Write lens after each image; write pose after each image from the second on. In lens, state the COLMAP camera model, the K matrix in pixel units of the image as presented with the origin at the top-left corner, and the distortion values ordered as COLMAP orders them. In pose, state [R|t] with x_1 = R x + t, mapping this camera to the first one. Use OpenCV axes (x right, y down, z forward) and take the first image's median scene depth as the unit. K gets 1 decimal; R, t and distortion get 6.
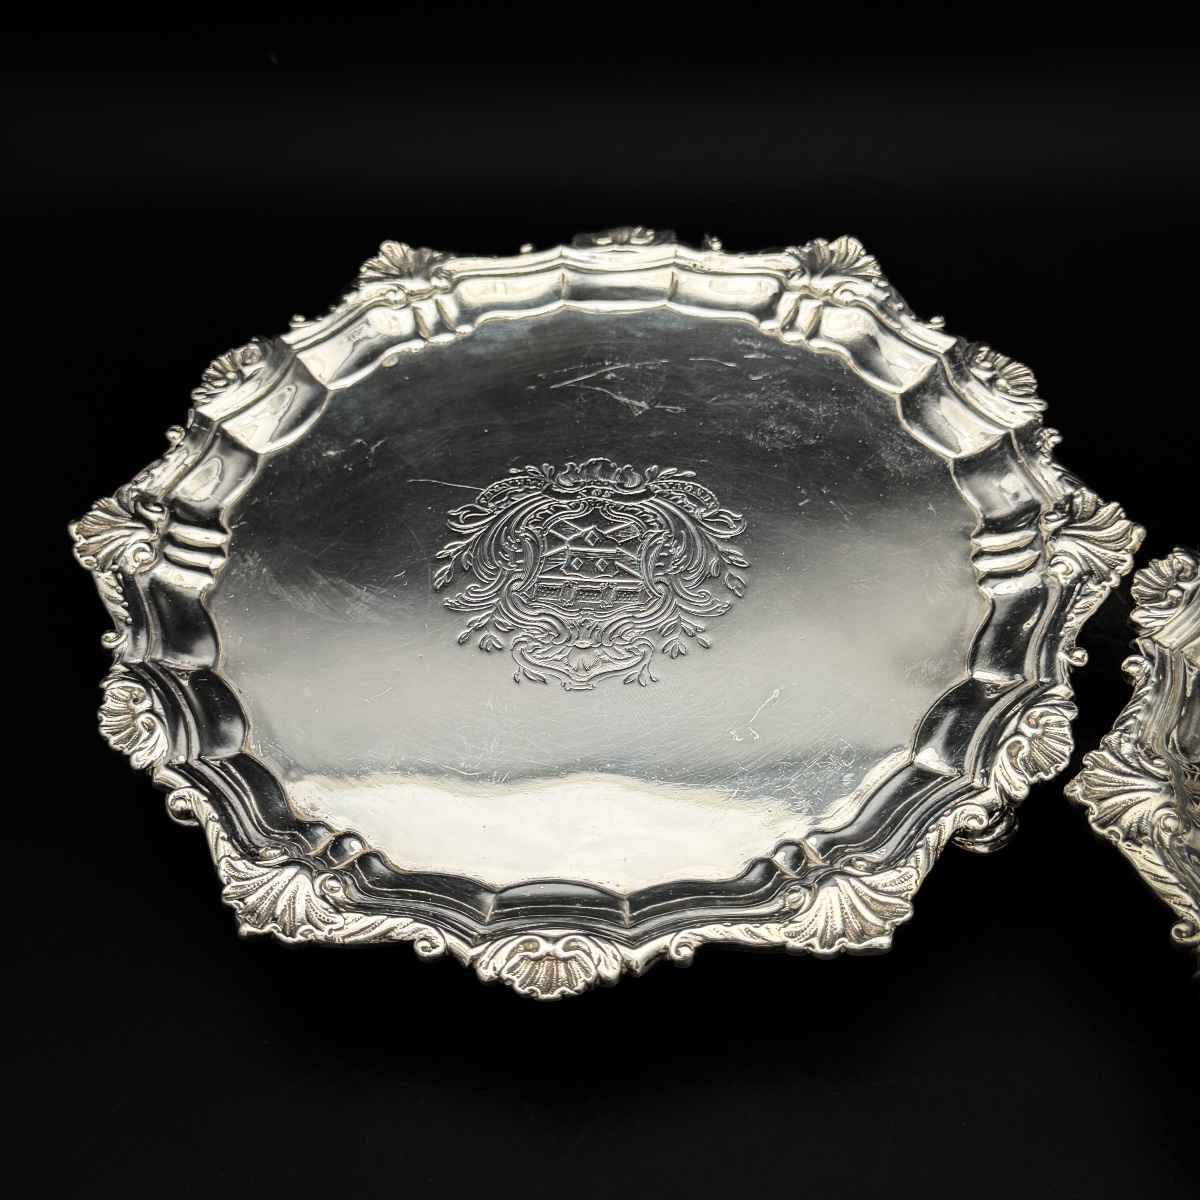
lens RADIAL K [[2058.7, 0, 601.2], [0, 2058.7, 602.7], [0, 0, 1]] dist [0.115715, 0.000000]
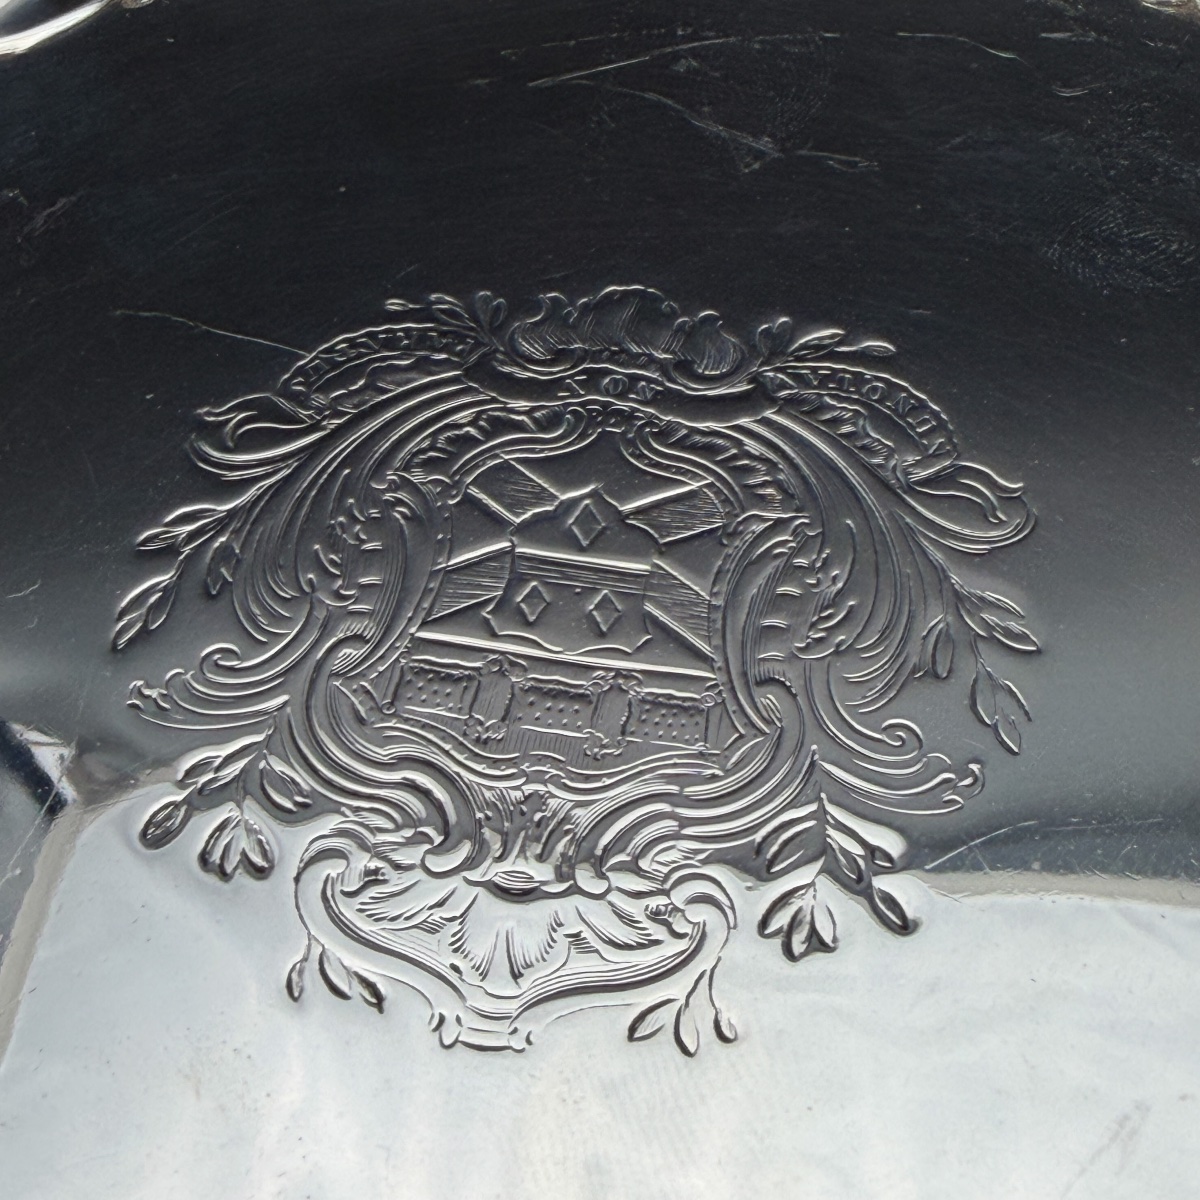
lens RADIAL K [[1979.3, 0, 608.0], [0, 1979.3, 602.1], [0, 0, 1]] dist [0.029448, 0.000000]
pose [[0.995995, 0.073584, -0.050793, 0.017105], [-0.067195, 0.990771, 0.117720, -0.056995], [0.058986, -0.113835, 0.991747, 0.662957]]
